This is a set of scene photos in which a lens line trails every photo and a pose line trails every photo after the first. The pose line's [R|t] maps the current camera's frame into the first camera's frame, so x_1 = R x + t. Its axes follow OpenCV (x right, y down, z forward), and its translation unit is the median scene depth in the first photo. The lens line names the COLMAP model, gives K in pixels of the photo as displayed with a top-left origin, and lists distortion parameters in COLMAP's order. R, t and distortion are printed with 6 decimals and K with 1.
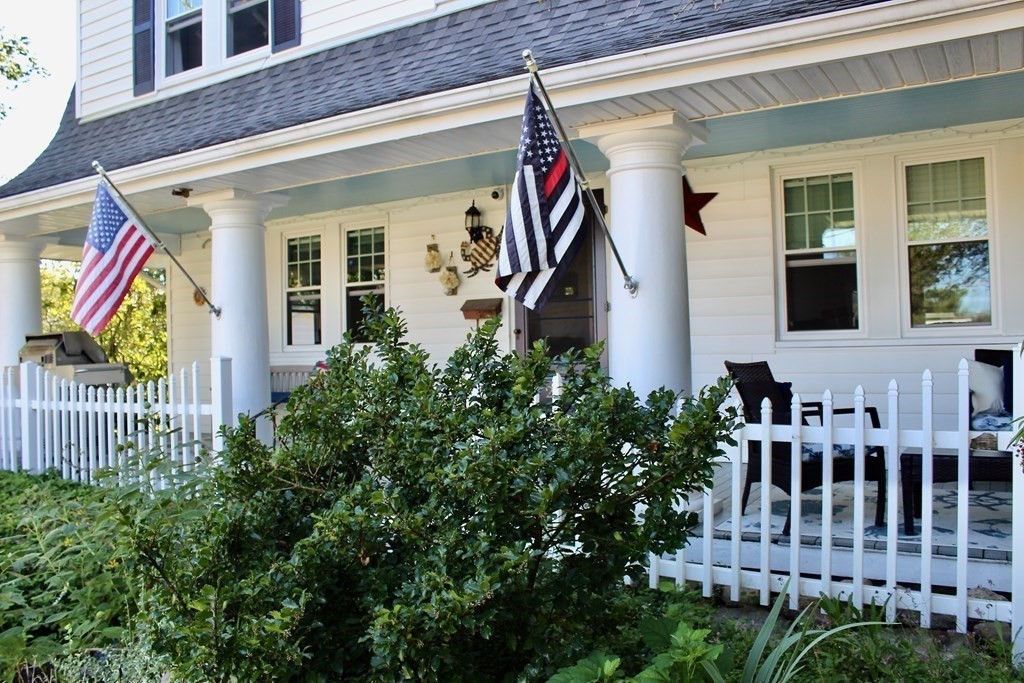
lens RADIAL K [[853.9, 0, 500.7], [0, 853.9, 357.4], [0, 0, 1]] dist [-0.106342, 0.066568]
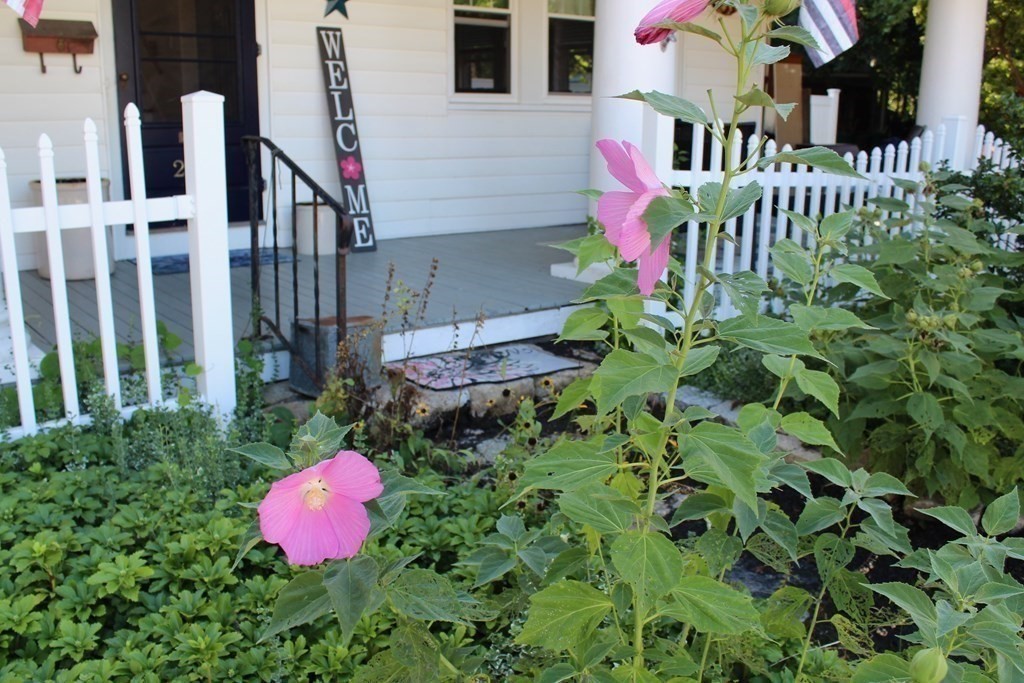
lens RADIAL K [[853.9, 0, 508.9], [0, 853.9, 339.5], [0, 0, 1]] dist [-0.106342, 0.066568]
pose [[0.378355, -0.221961, 0.898655, -0.539688], [-0.011008, 0.969678, 0.244137, 0.005166], [-0.925595, -0.102263, 0.364439, 0.539202]]
